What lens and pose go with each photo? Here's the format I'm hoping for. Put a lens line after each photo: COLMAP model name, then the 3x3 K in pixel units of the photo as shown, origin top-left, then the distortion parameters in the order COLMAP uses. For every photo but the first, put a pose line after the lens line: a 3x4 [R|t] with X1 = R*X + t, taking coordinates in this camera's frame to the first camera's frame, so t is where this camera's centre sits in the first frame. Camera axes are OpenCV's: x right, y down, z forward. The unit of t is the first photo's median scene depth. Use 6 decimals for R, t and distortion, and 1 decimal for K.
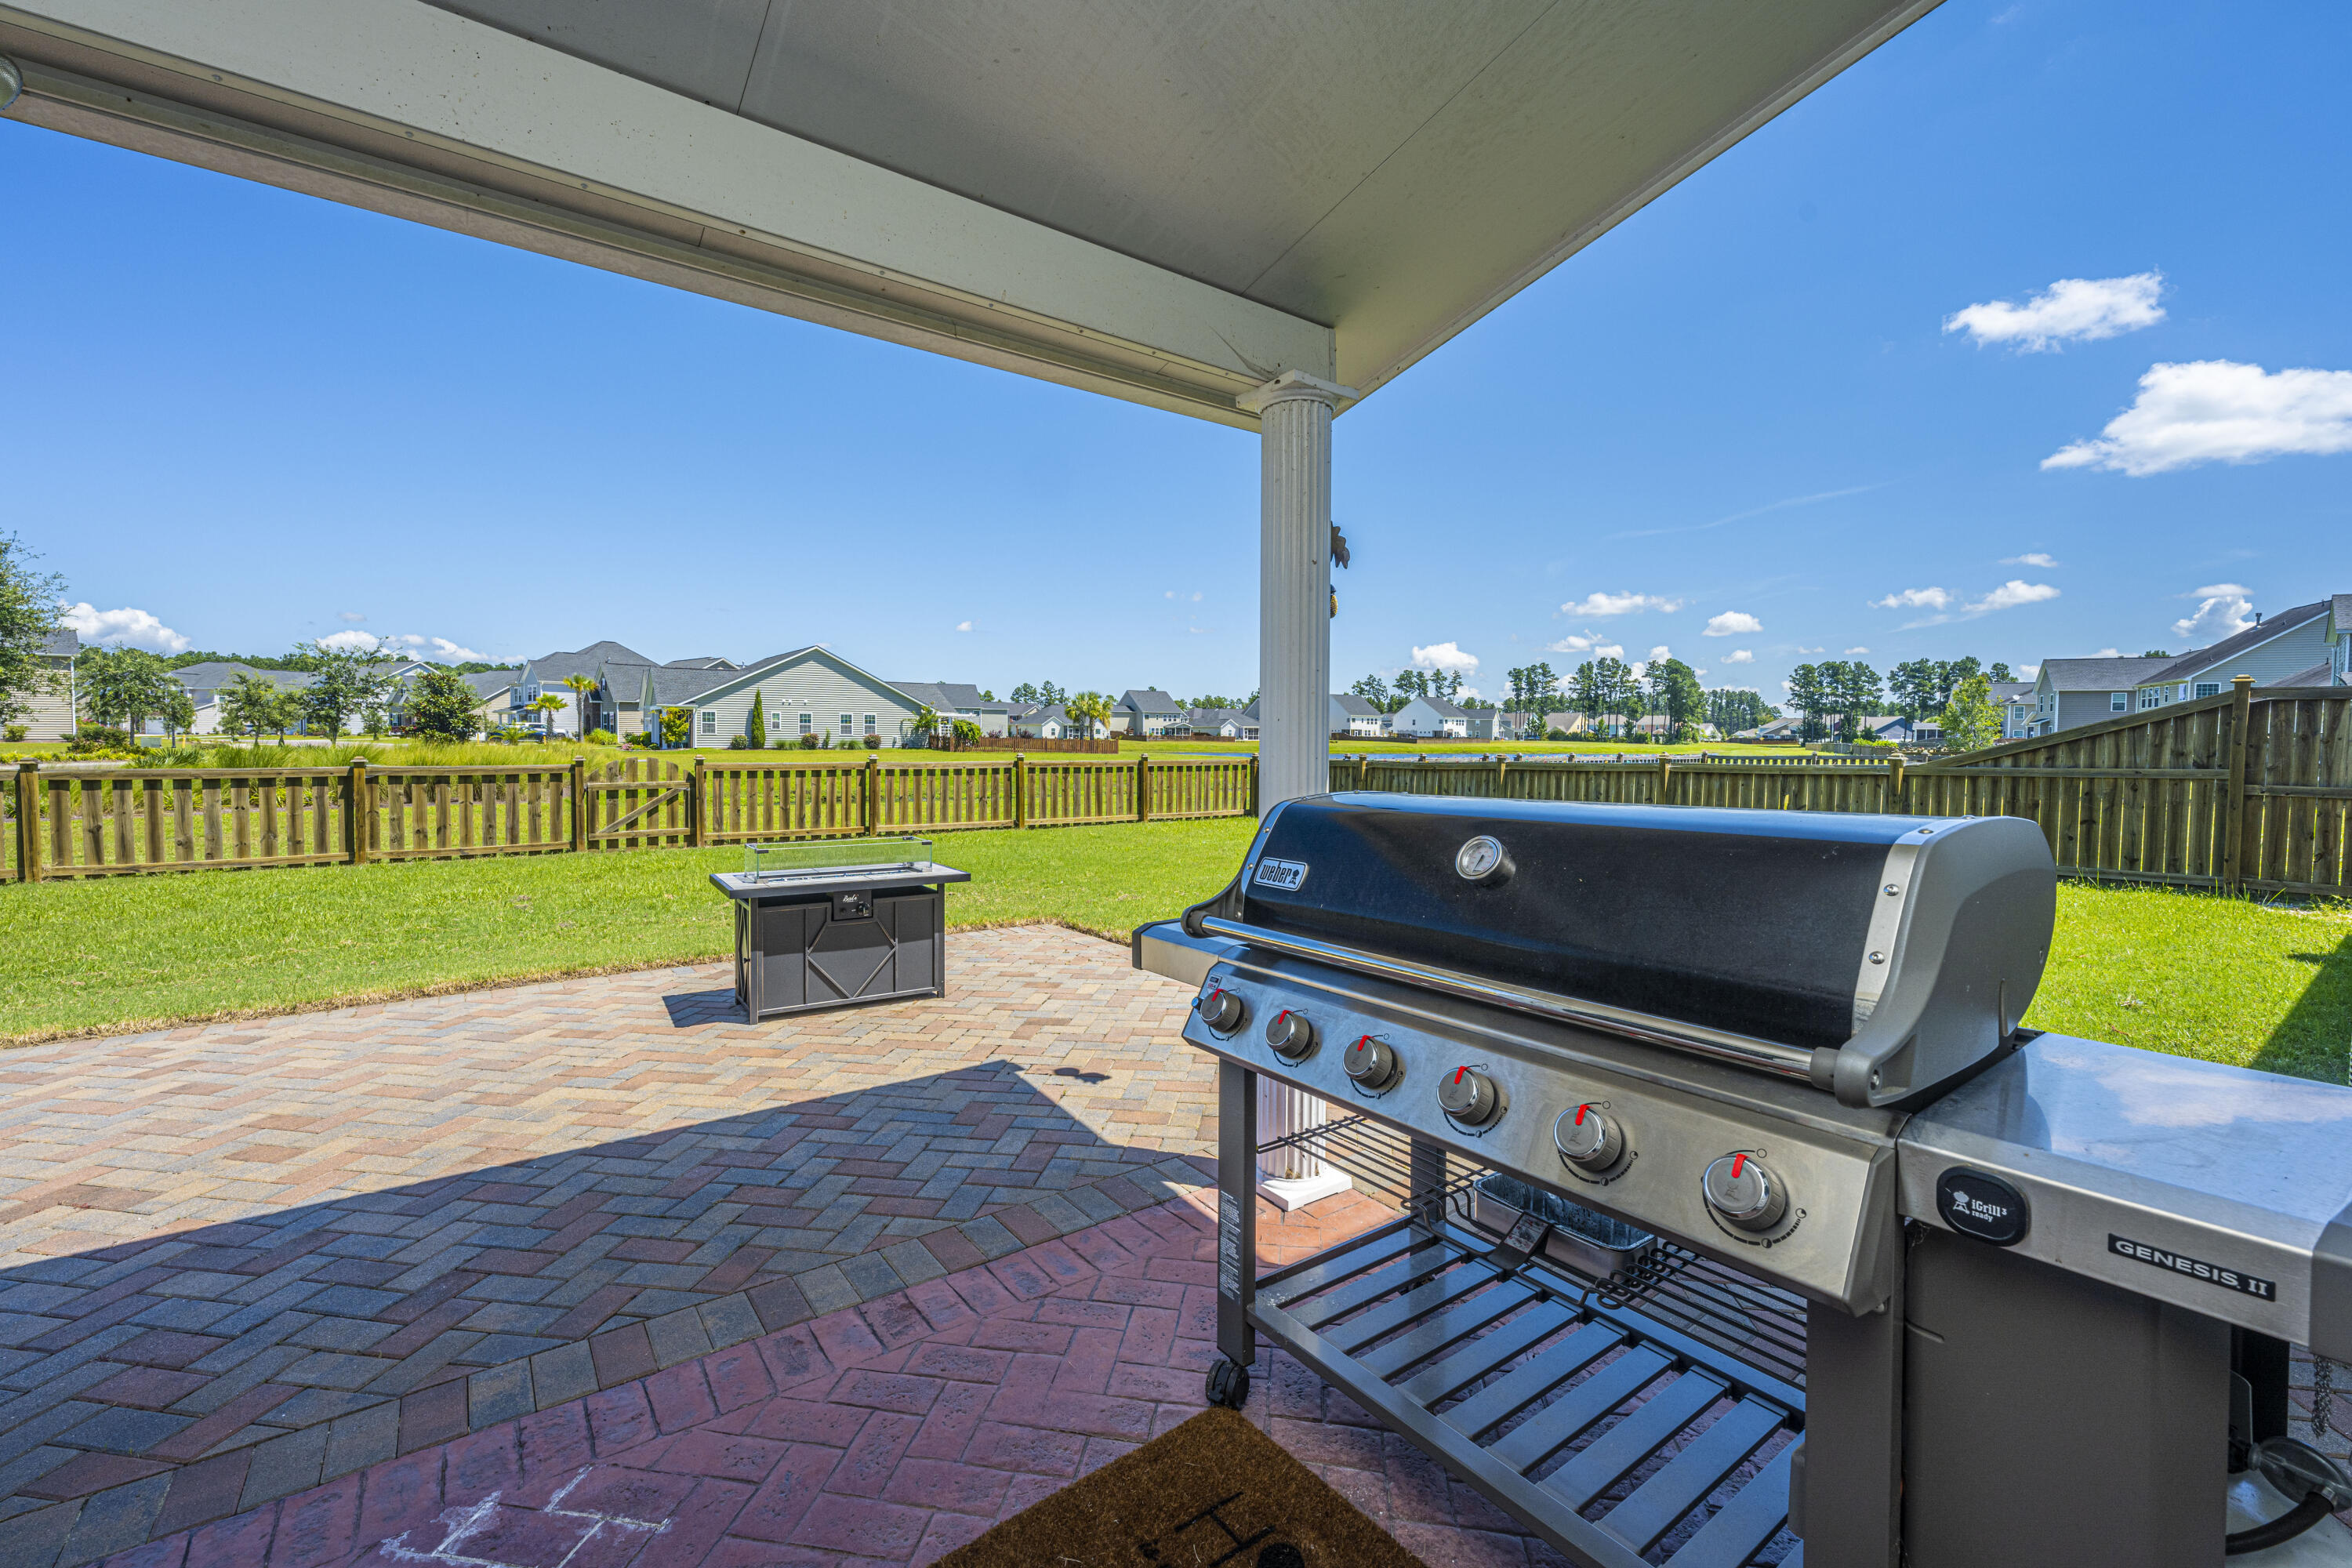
lens RADIAL K [[971.6, 0, 1178.5], [0, 971.6, 768.9], [0, 0, 1]] dist [-0.001439, 0.000094]
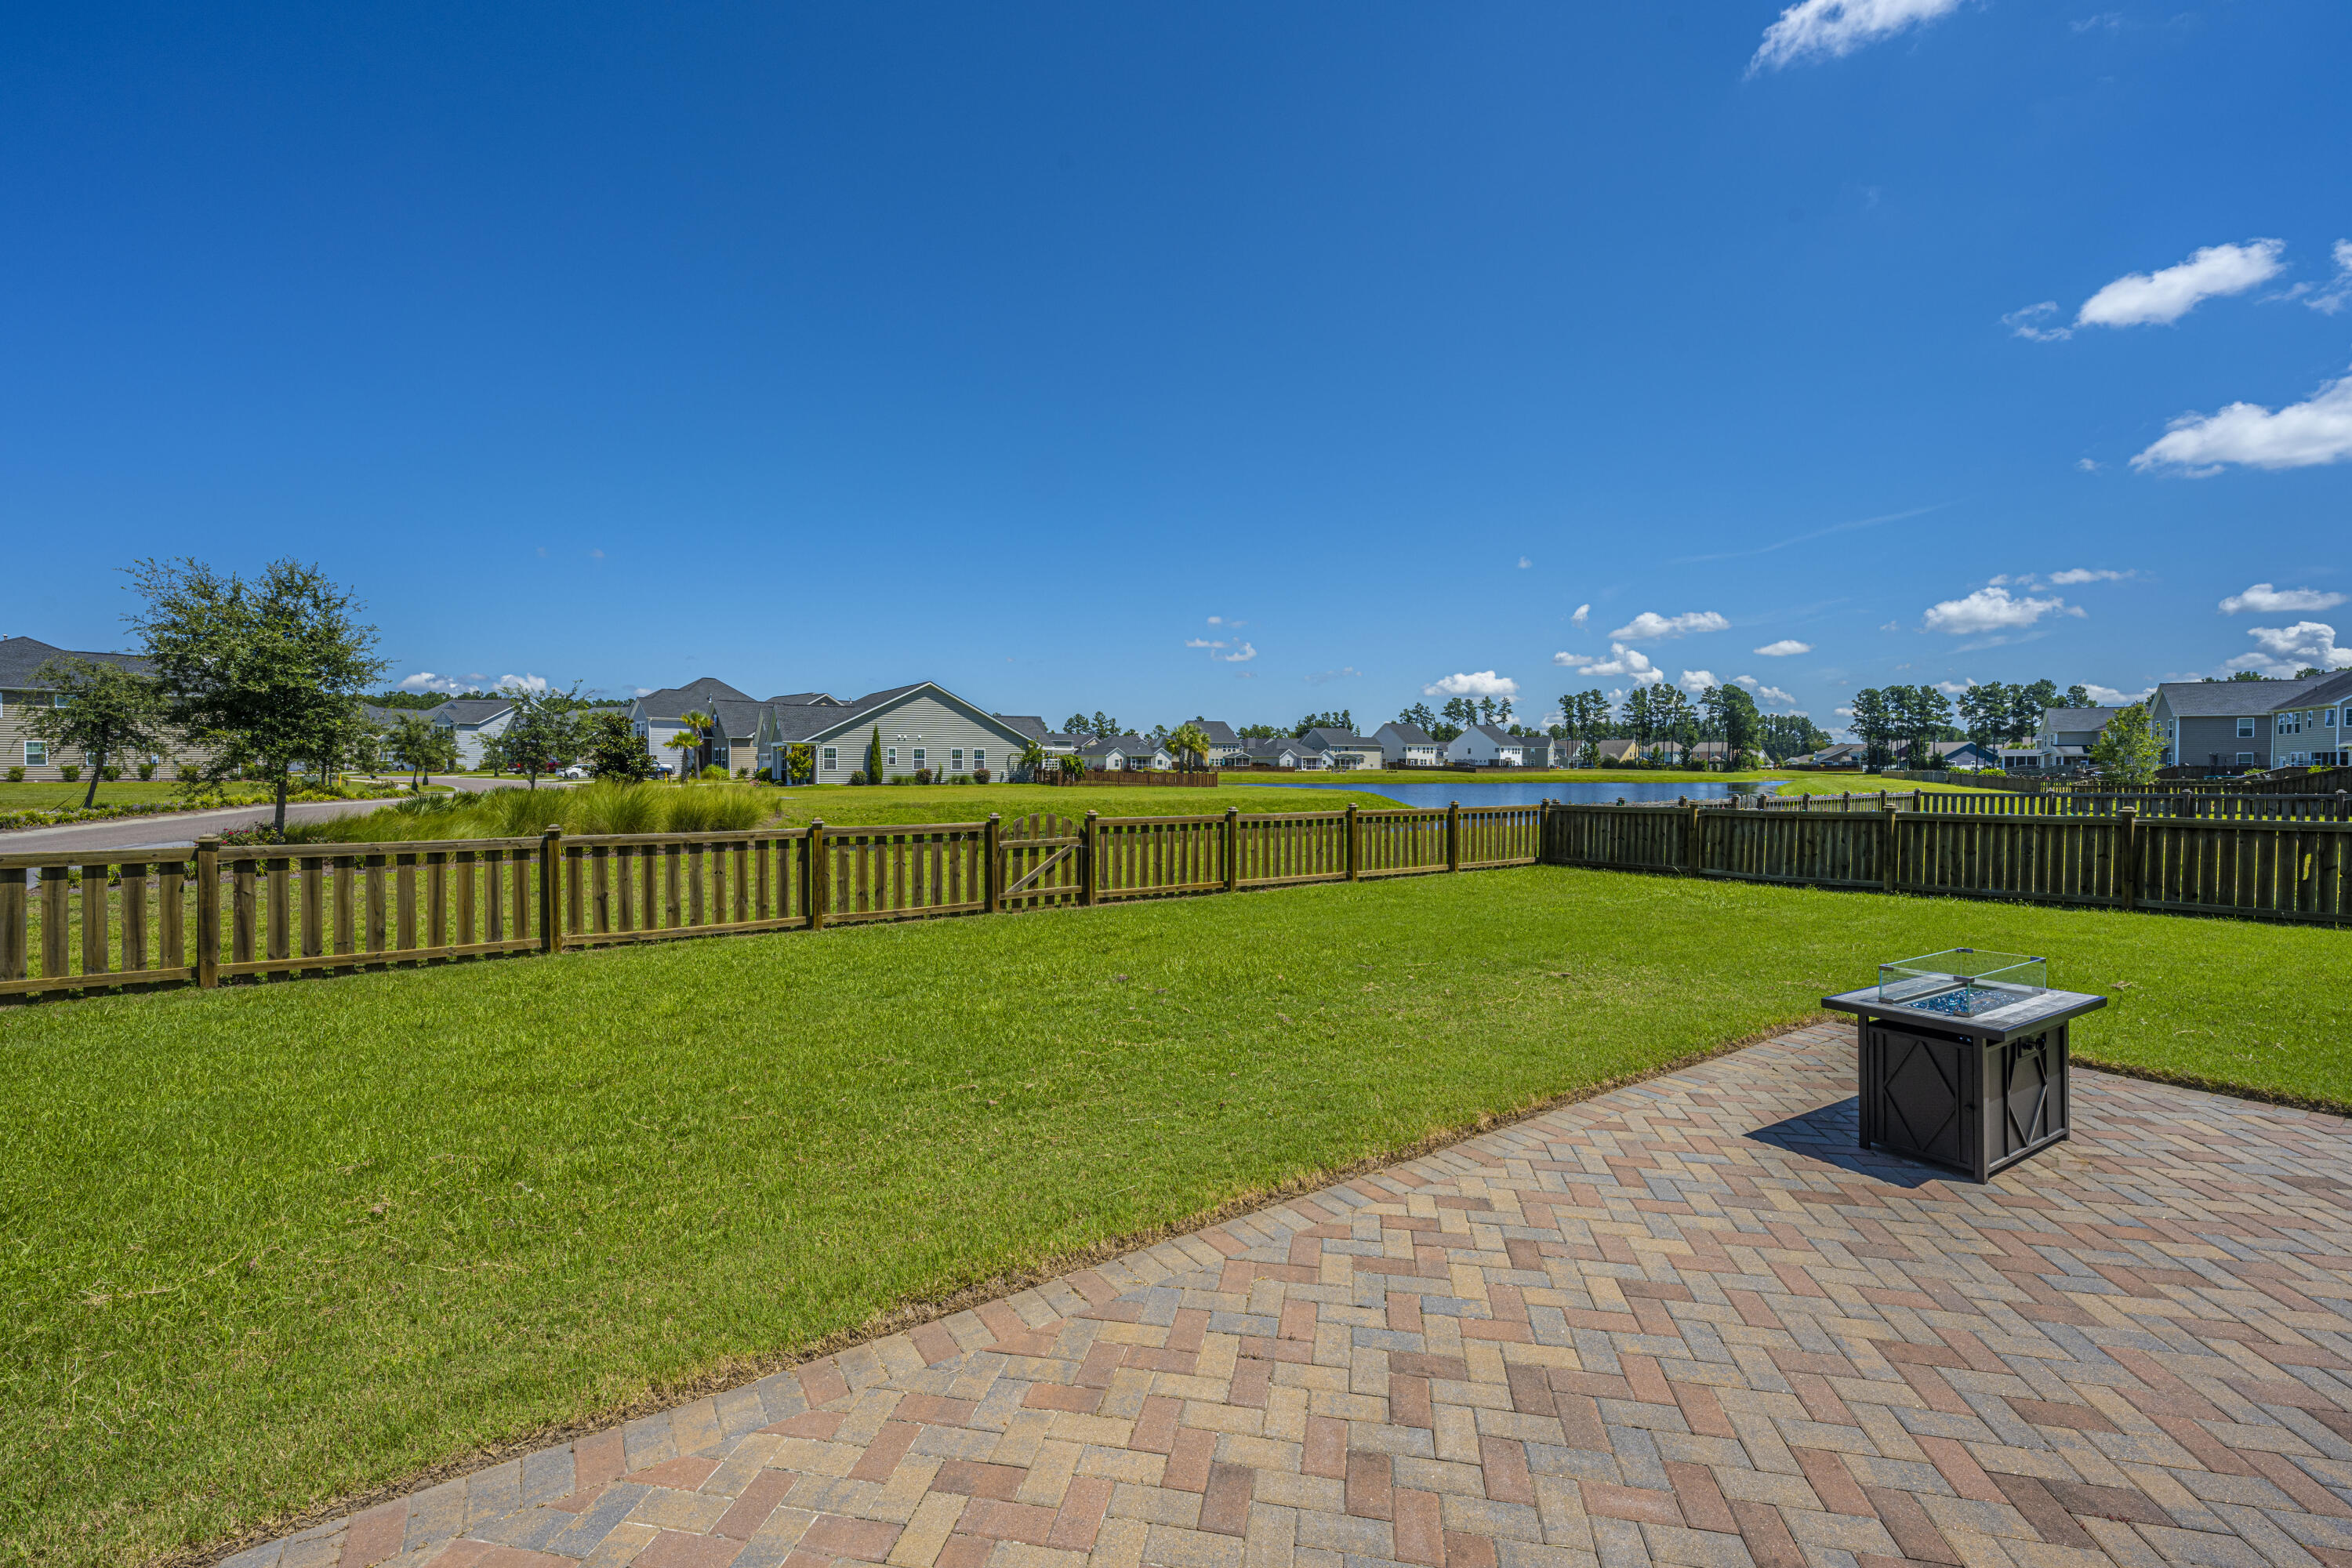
lens RADIAL K [[966.8, 0, 1121.9], [0, 966.8, 753.6], [0, 0, 1]] dist [-0.000964, 0.000126]
pose [[0.998972, -0.004479, -0.045107, -0.128724], [0.002568, 0.999100, -0.042332, -0.009203], [0.045256, 0.042173, 0.998085, 0.010671]]
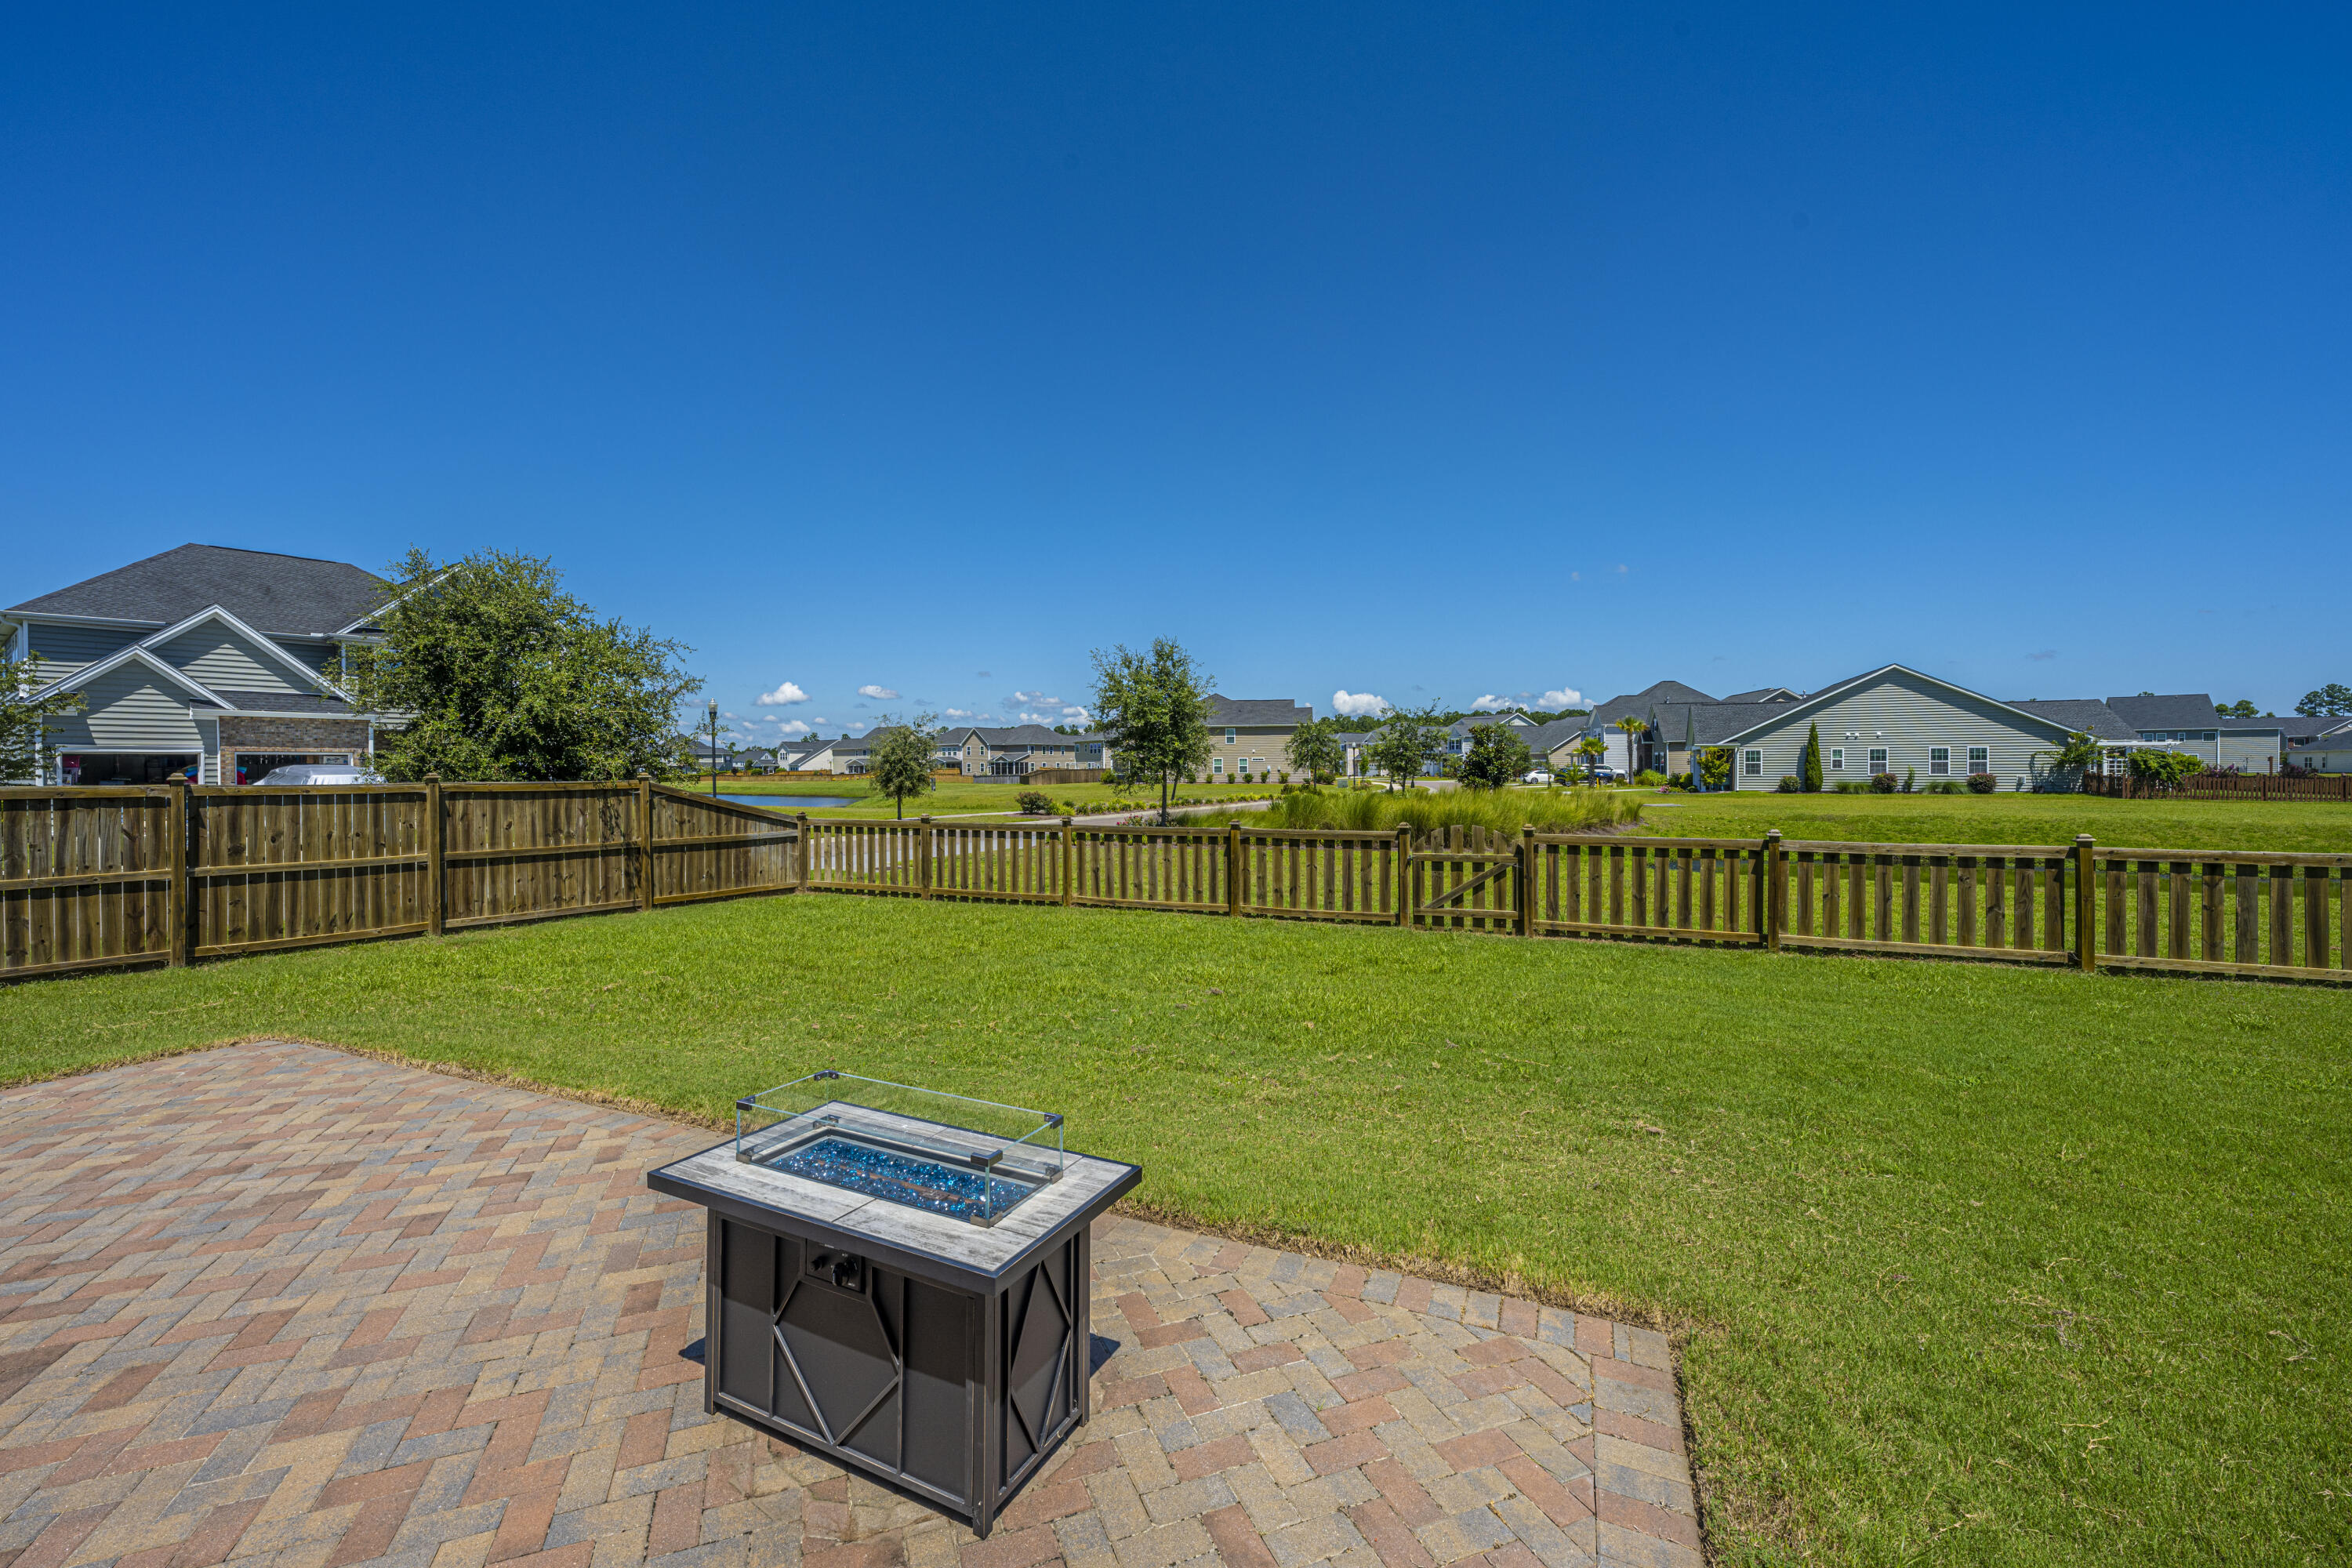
lens RADIAL K [[954.2, 0, 1186.4], [0, 954.2, 776.6], [0, 0, 1]] dist [-0.000710, 0.000049]
pose [[0.495227, -0.004324, -0.868753, 0.020378], [-0.017945, 0.999723, -0.015206, -0.011454], [0.868578, 0.023120, 0.495012, 0.106368]]
